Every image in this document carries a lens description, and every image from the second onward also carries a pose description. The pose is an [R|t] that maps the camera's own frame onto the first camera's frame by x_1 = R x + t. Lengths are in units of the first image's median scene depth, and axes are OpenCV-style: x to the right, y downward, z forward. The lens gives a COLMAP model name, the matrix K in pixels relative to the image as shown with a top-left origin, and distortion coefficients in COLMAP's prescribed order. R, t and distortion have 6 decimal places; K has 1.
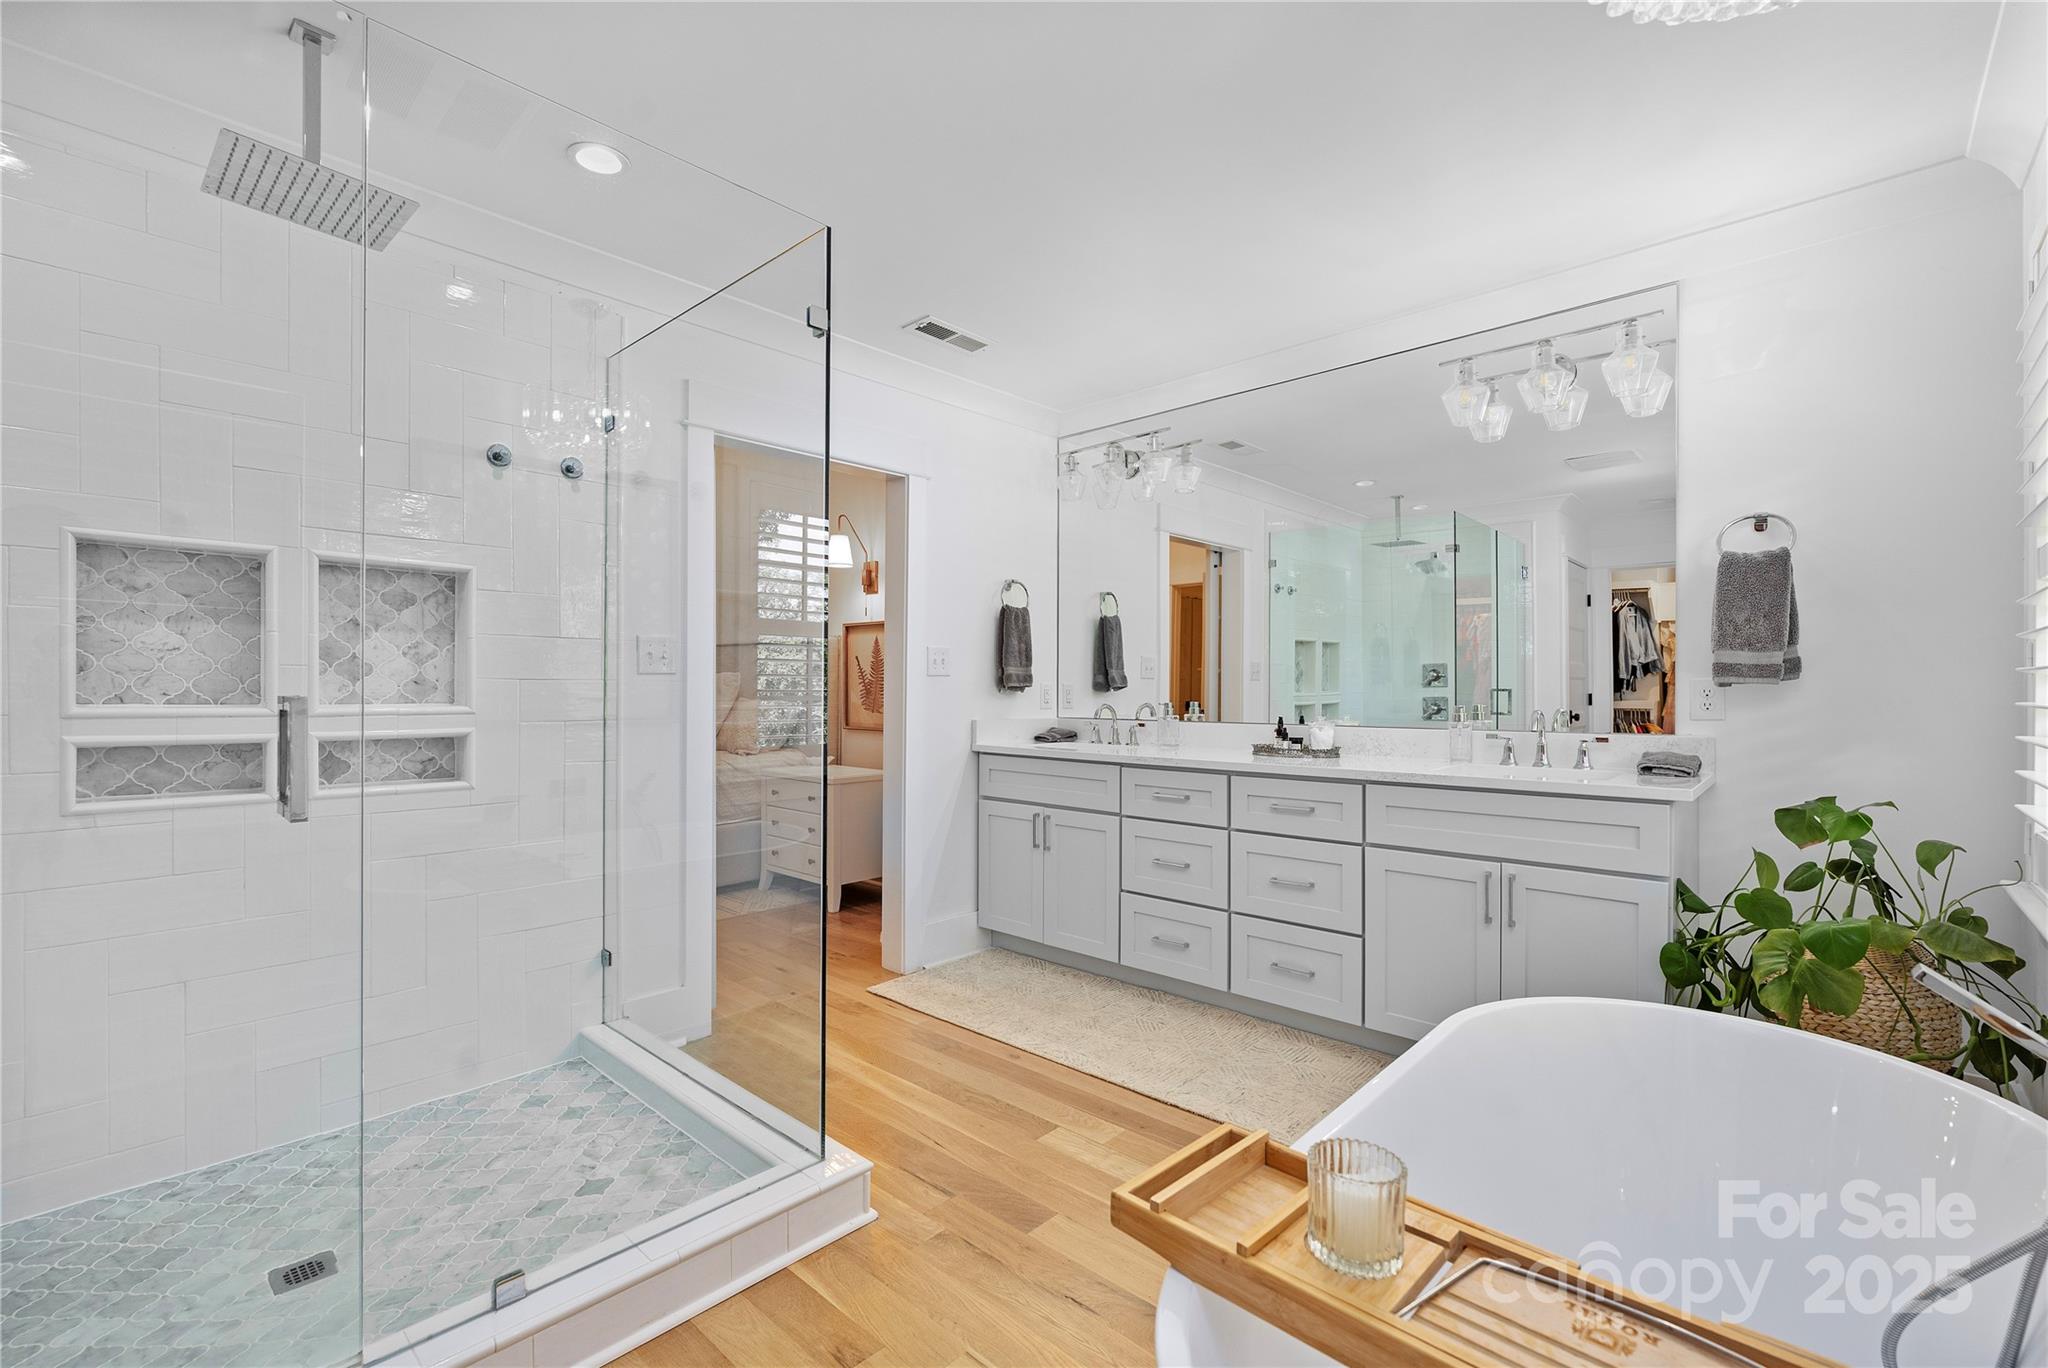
lens RADIAL K [[900.6, 0, 1026.9], [0, 900.6, 686.2], [0, 0, 1]] dist [-0.000270, -0.000008]
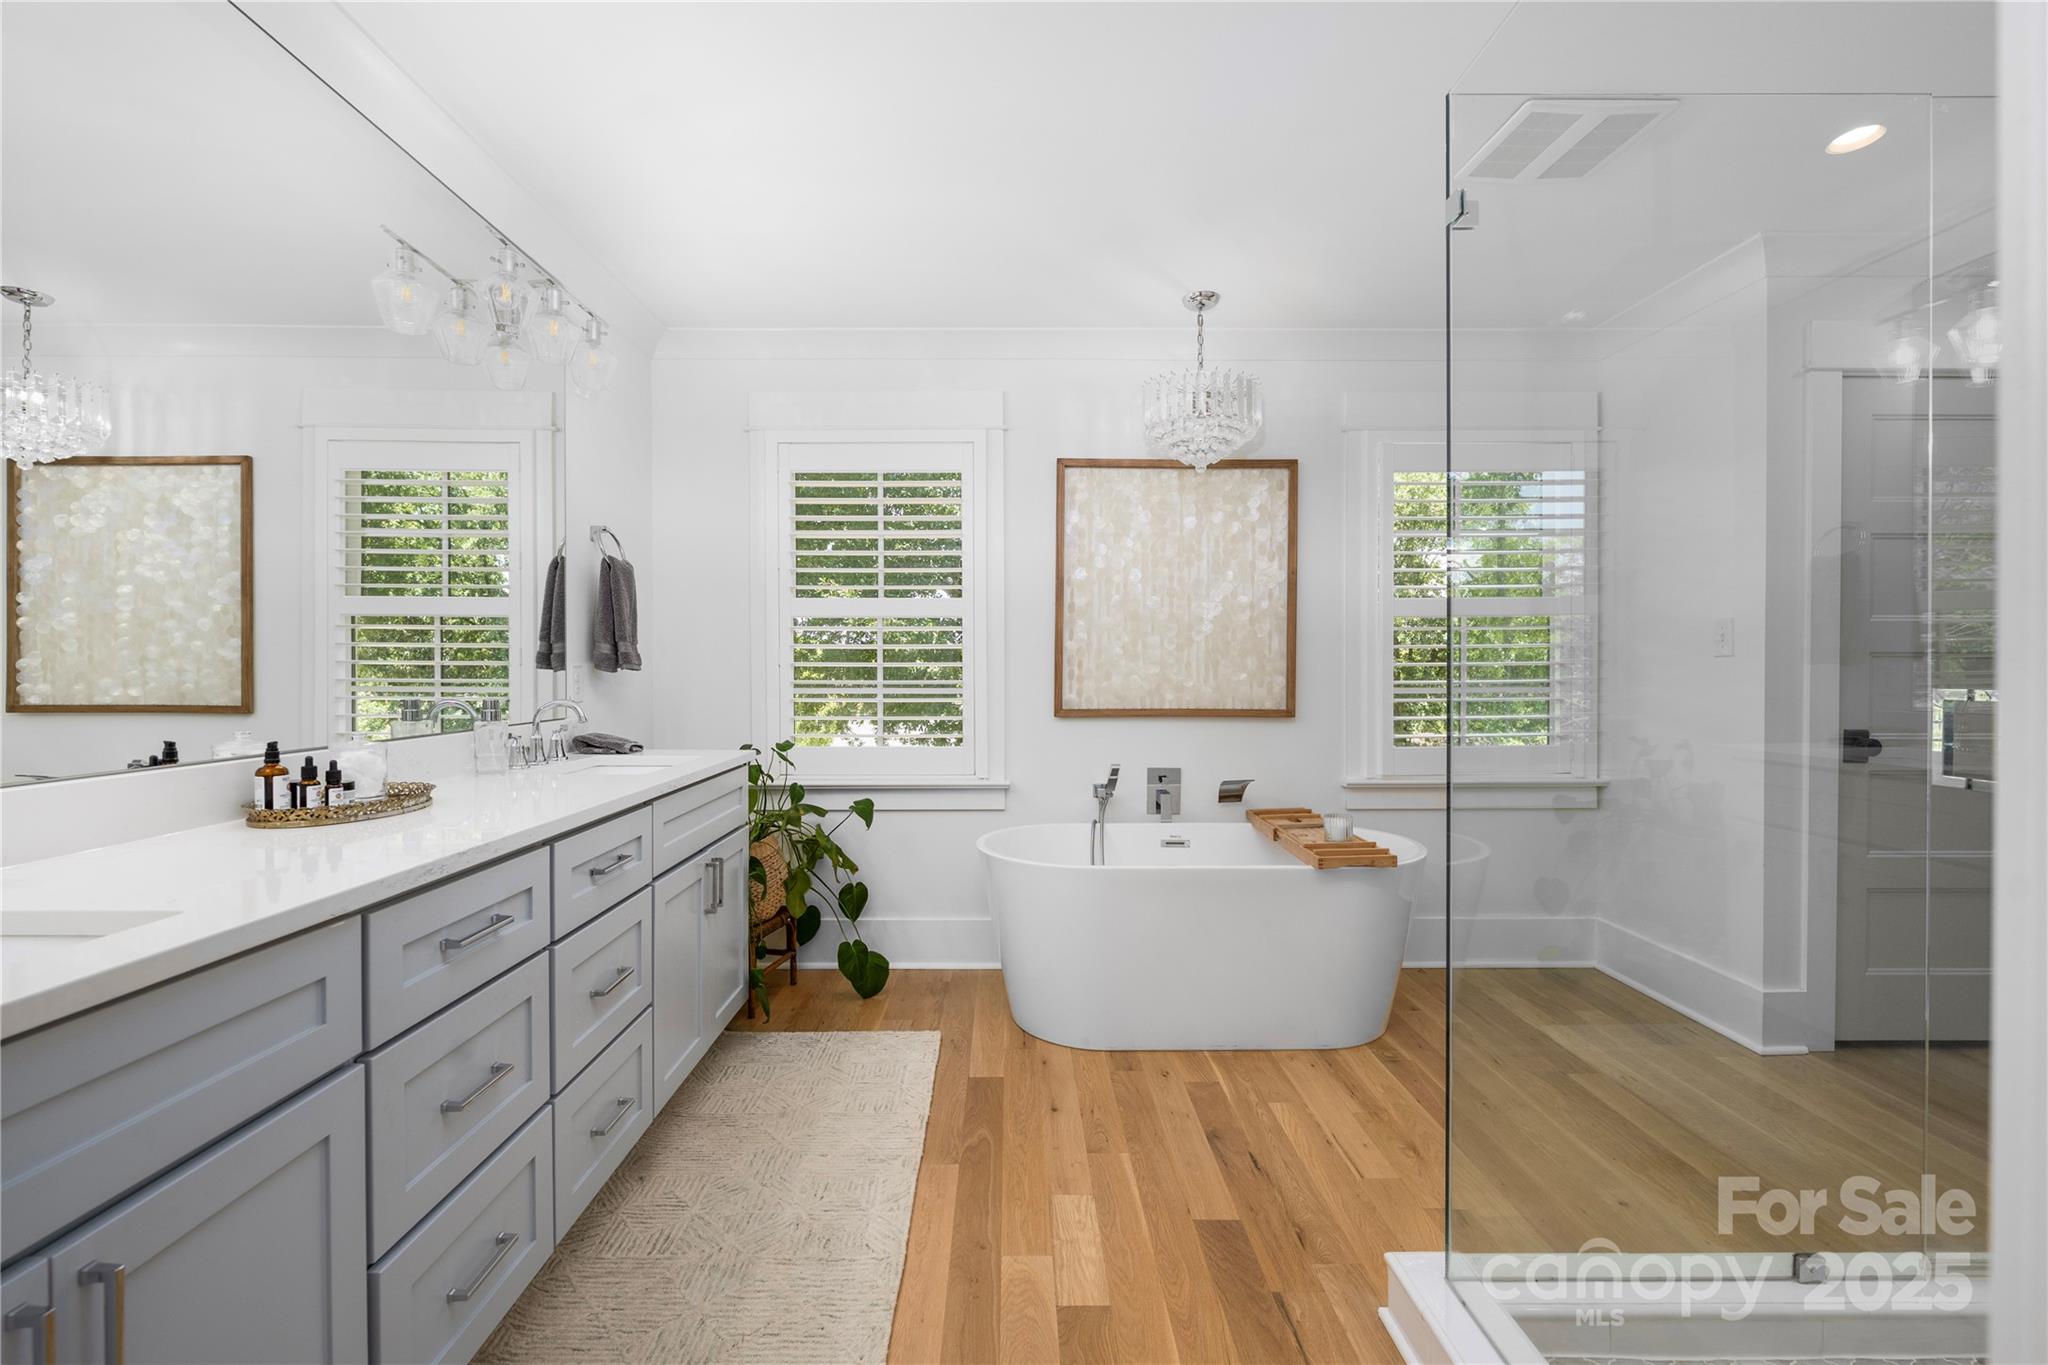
lens RADIAL K [[888.2, 0, 1030.5], [0, 888.2, 677.9], [0, 0, 1]] dist [0.015330, 0.000081]
pose [[-0.697064, -0.010624, 0.716930, -0.350761], [-0.005783, 0.999941, 0.009194, 0.000028], [-0.716986, 0.002263, -0.697084, 1.200322]]
